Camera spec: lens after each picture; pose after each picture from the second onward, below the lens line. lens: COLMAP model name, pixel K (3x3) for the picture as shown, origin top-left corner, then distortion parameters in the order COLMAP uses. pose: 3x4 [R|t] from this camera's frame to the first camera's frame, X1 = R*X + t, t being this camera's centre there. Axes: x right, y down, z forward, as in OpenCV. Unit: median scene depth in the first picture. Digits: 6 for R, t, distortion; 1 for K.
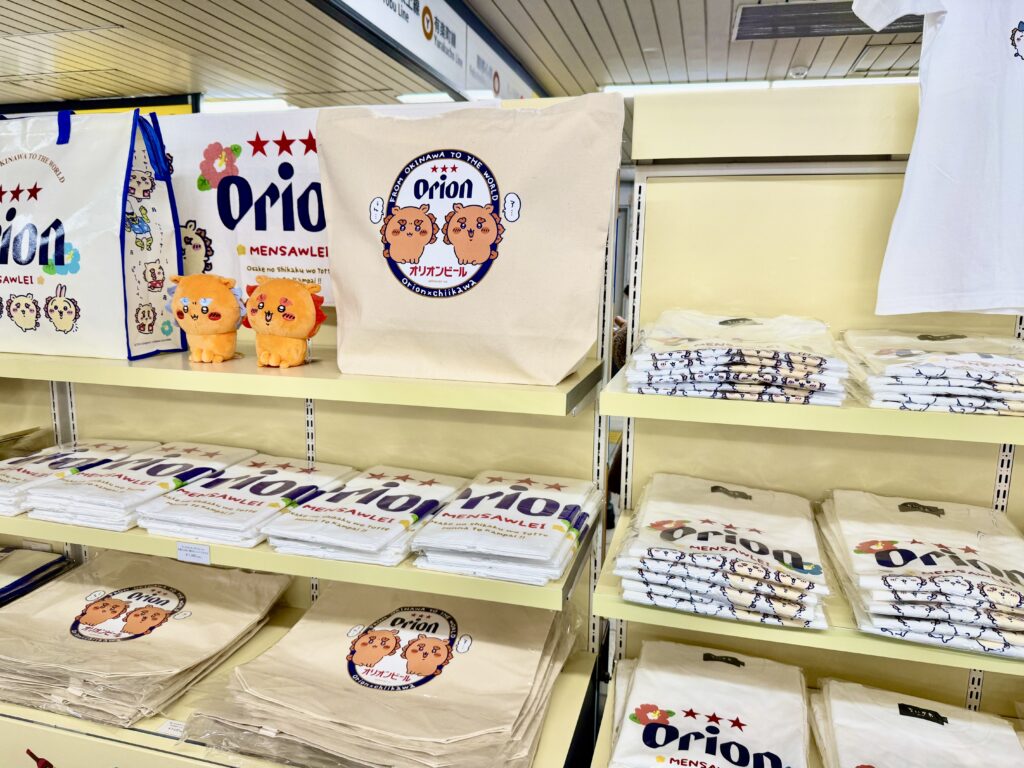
lens RADIAL K [[738.4, 0, 514.8], [0, 738.4, 388.0], [0, 0, 1]] dist [0.006716, -0.003942]
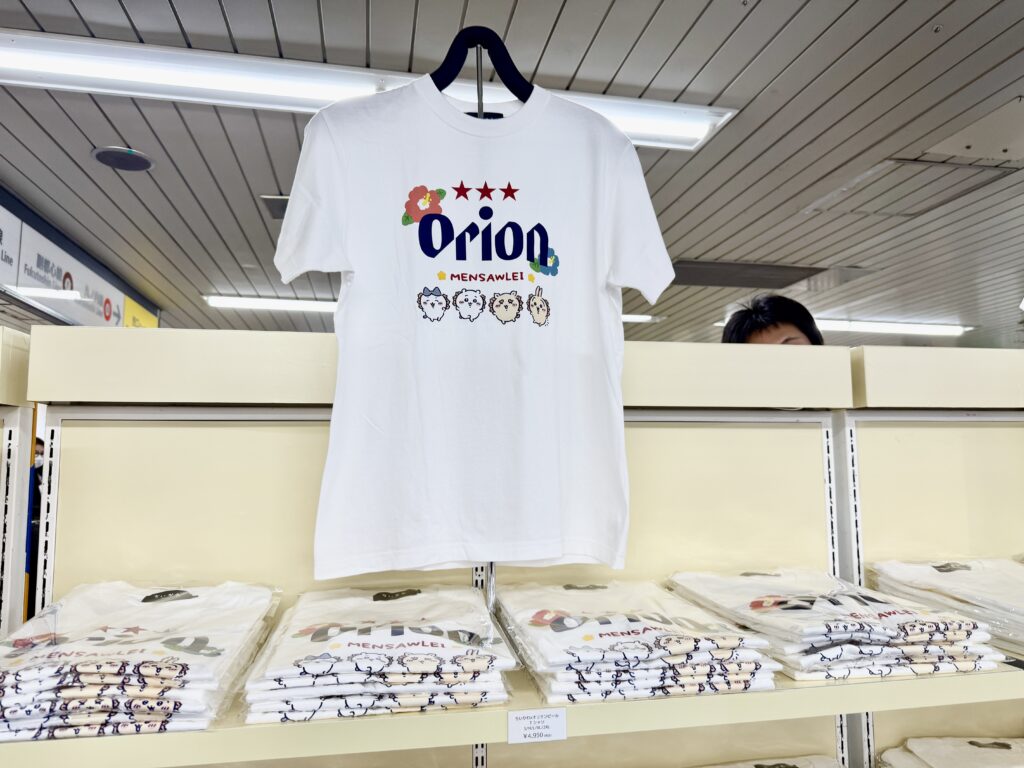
lens RADIAL K [[738.4, 0, 511.1], [0, 738.4, 384.7], [0, 0, 1]] dist [0.006716, -0.003942]
pose [[0.900099, 0.024420, 0.435001, 0.371429], [0.093108, 0.964581, -0.246807, -0.100813], [-0.425621, 0.262652, 0.865945, 0.088940]]
